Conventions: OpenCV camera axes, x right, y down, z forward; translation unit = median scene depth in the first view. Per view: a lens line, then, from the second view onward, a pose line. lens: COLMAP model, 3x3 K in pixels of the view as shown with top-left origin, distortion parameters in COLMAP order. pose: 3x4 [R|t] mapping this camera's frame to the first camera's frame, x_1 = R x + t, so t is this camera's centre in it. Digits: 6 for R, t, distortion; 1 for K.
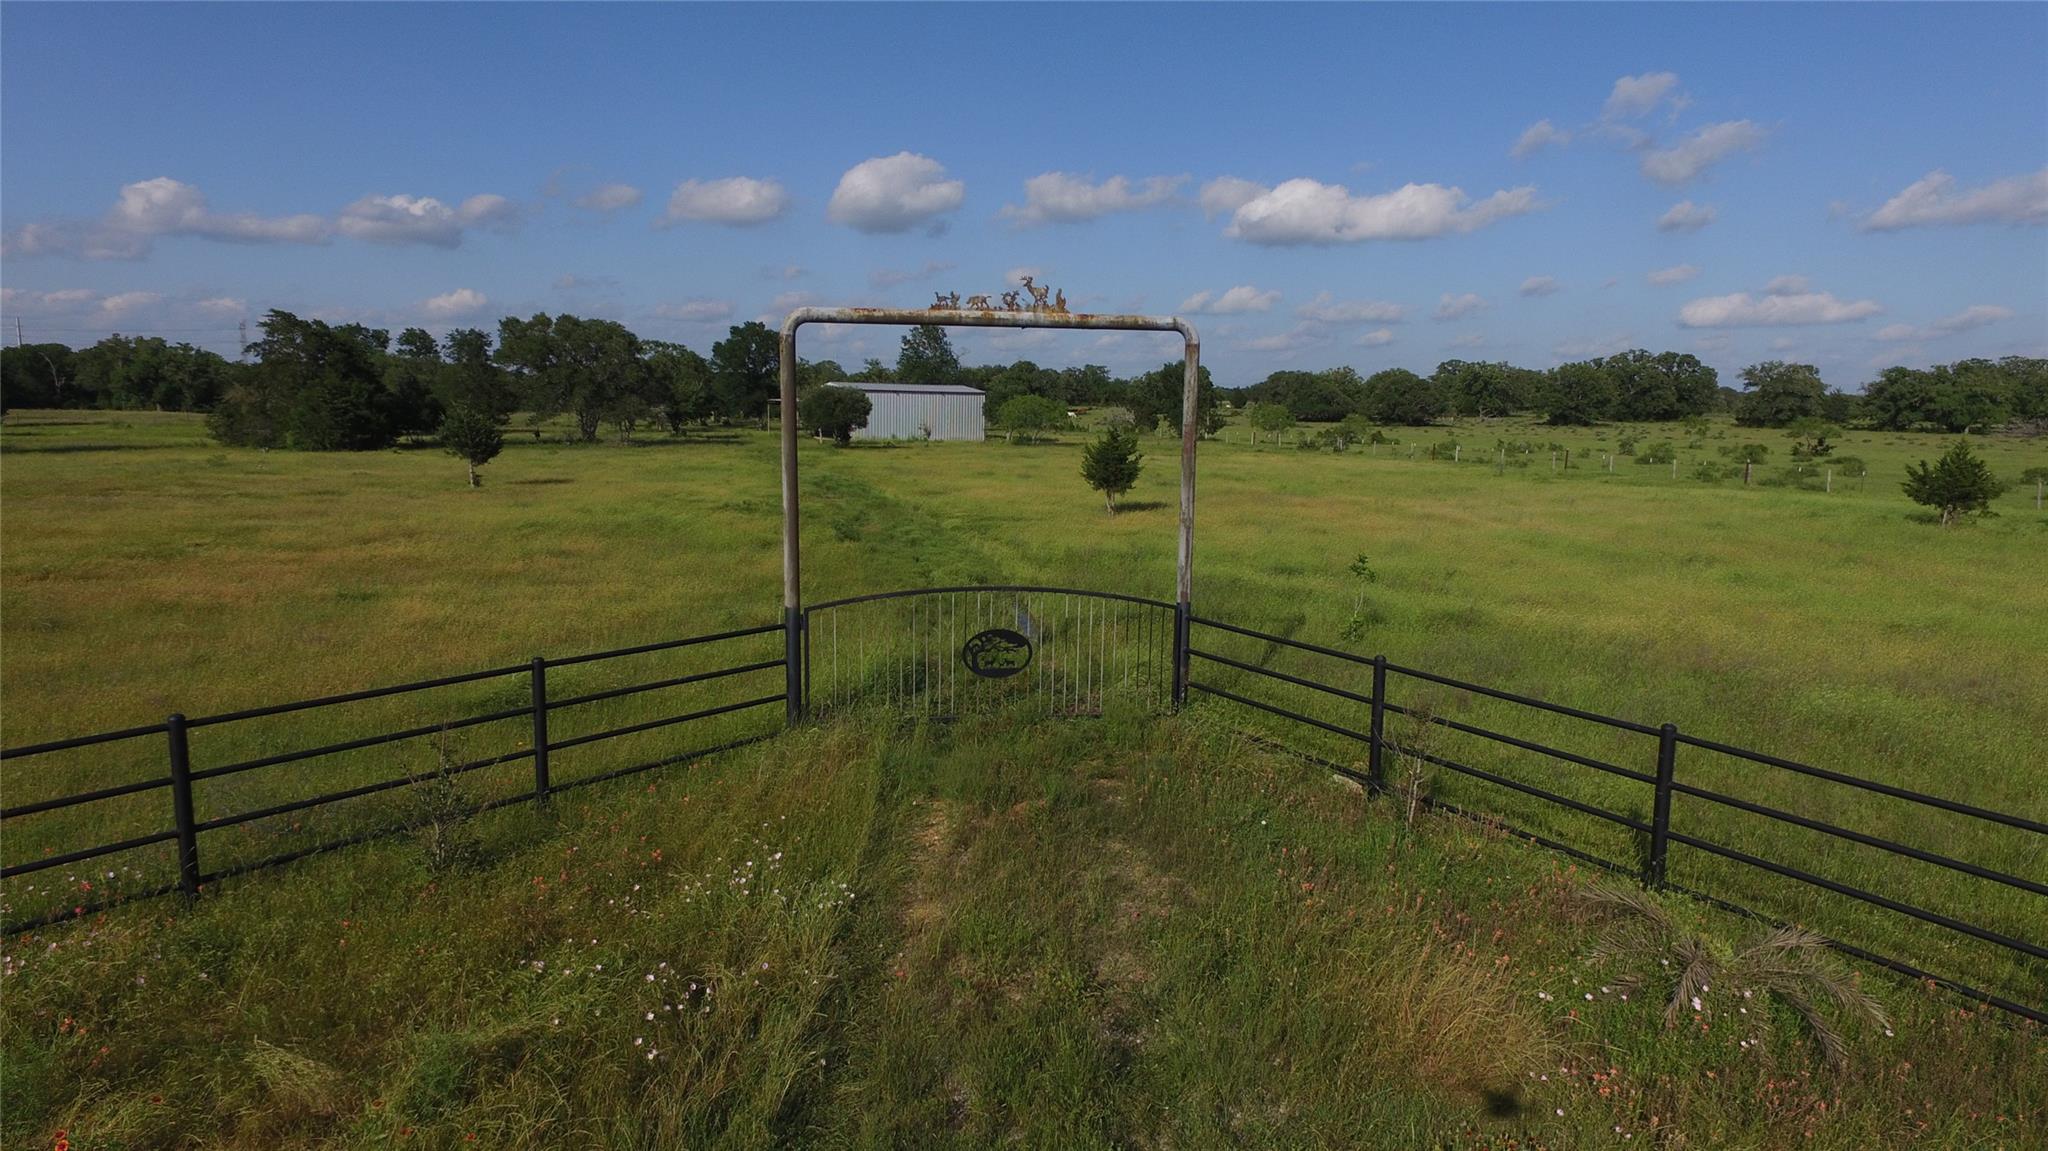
lens RADIAL K [[1190.5, 0, 1031.2], [0, 1190.5, 582.2], [0, 0, 1]] dist [-0.004940, 0.003018]
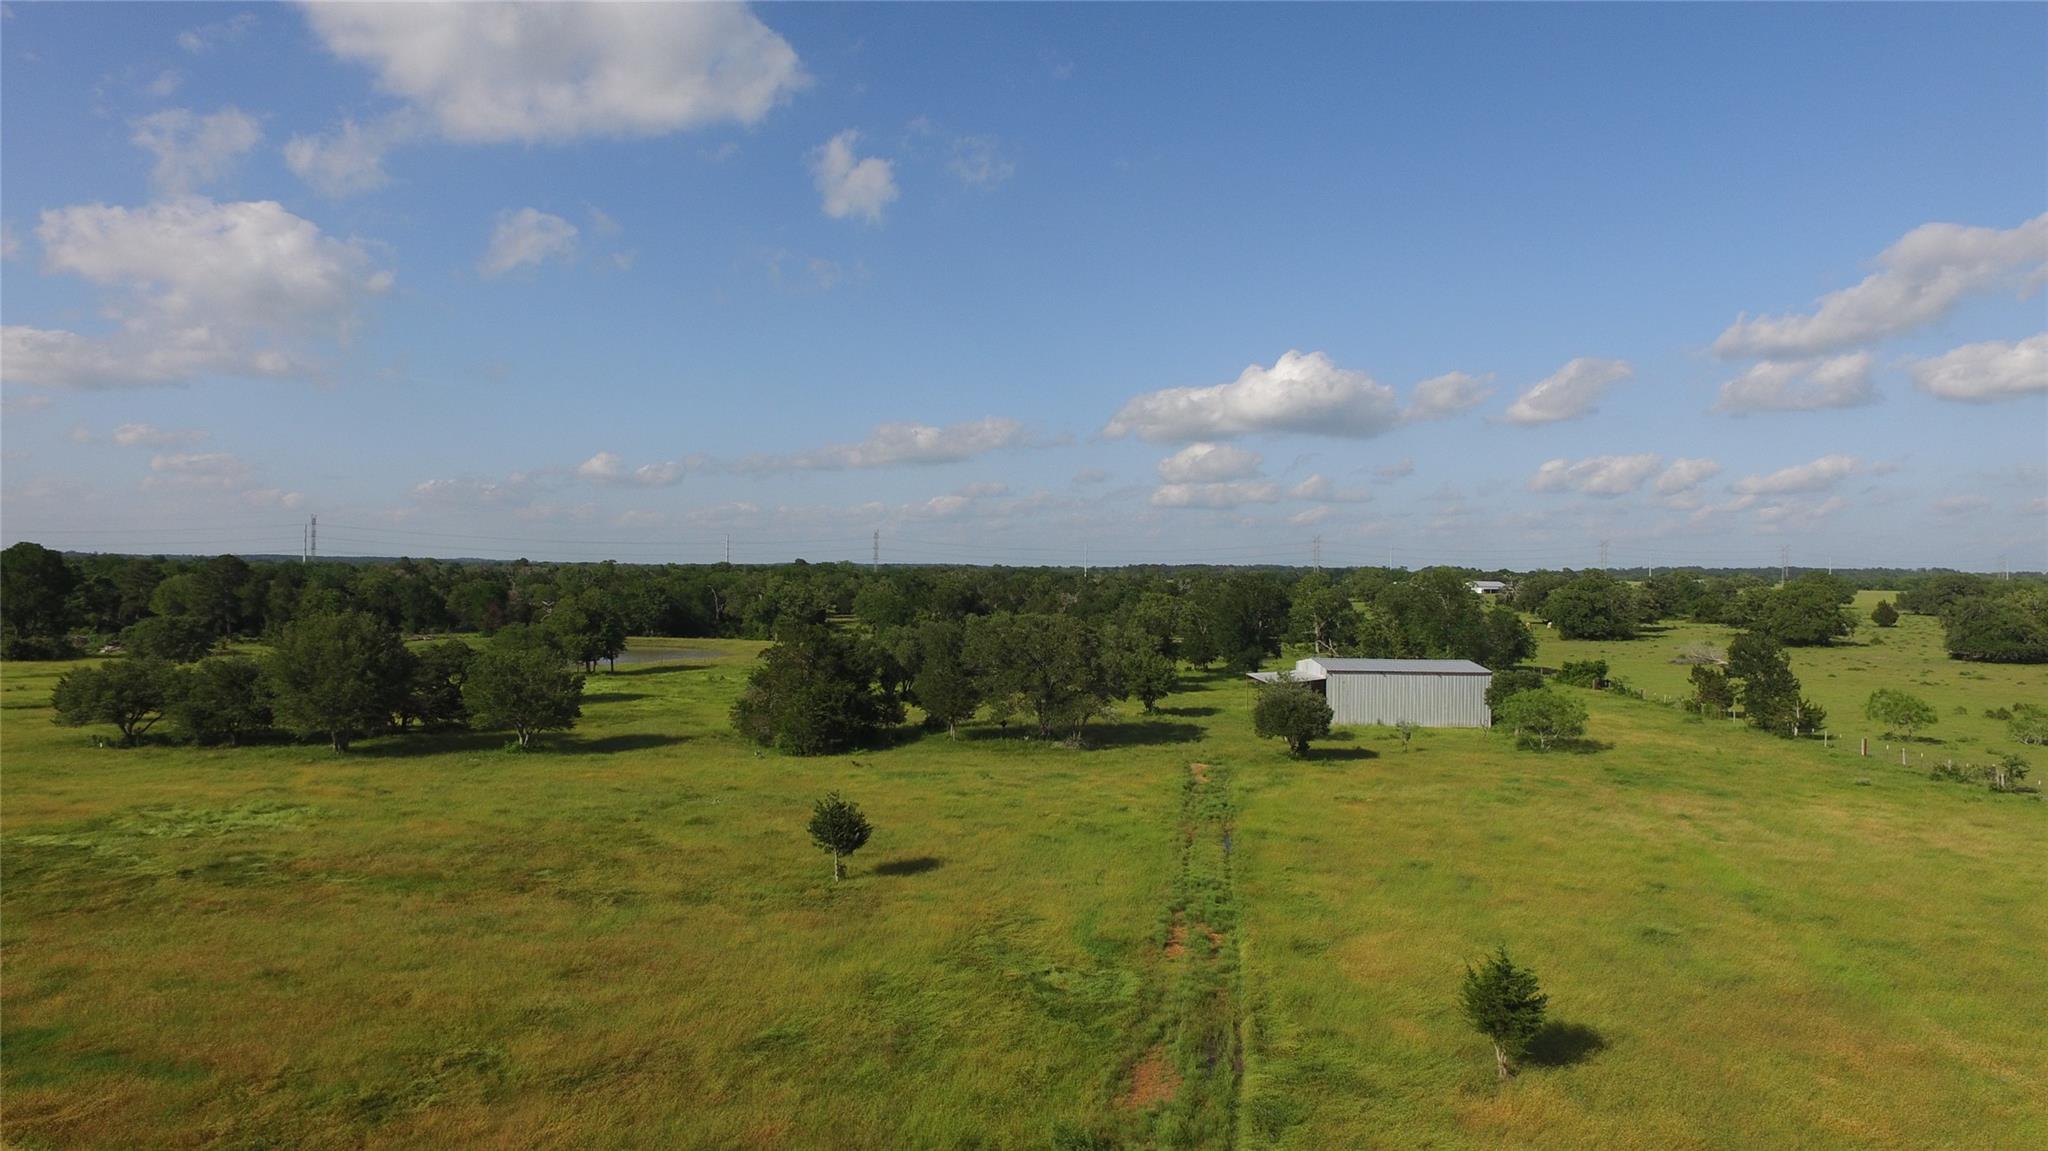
lens RADIAL K [[1190.5, 0, 1024.5], [0, 1190.5, 570.2], [0, 0, 1]] dist [-0.004940, 0.003018]
pose [[0.891604, -0.006616, -0.452767, 0.079312], [-0.064423, 0.987869, -0.141299, -0.137104], [0.448209, 0.155151, 0.880362, 0.108617]]
